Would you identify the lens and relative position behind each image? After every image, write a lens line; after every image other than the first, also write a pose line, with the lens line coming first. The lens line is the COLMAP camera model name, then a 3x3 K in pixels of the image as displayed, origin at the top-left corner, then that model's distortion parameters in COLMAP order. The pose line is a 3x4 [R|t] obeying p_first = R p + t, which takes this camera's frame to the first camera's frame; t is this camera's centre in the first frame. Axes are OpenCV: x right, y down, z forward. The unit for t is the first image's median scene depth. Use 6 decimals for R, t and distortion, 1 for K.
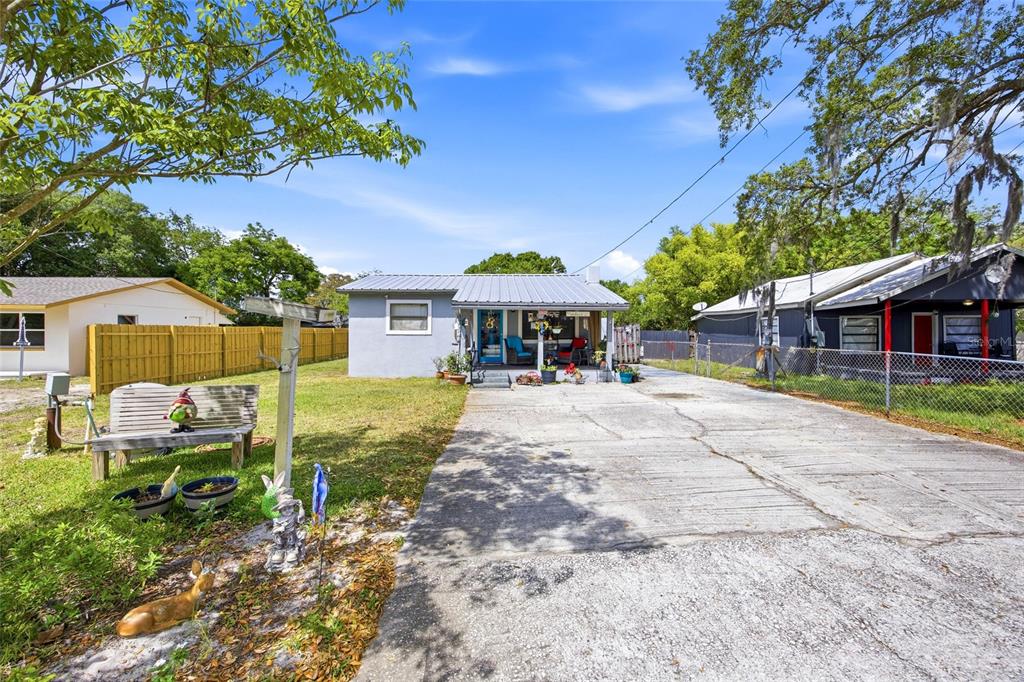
lens RADIAL K [[441.9, 0, 514.3], [0, 441.9, 326.2], [0, 0, 1]] dist [-0.002357, -0.000245]
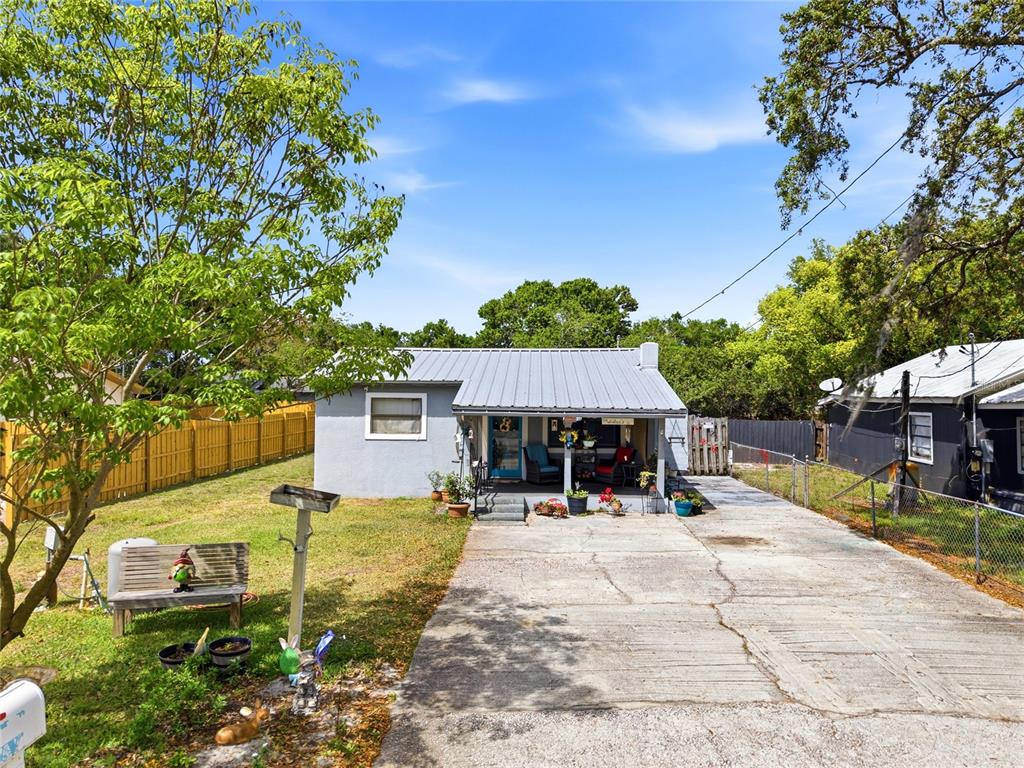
lens RADIAL K [[828.9, 0, 527.2], [0, 828.9, 306.1], [0, 0, 1]] dist [0.128657, -0.206178]
pose [[0.997636, 0.003969, -0.068600, 0.111203], [-0.007054, 0.998971, -0.044796, -0.205151], [0.068352, 0.045174, 0.996638, -0.566695]]
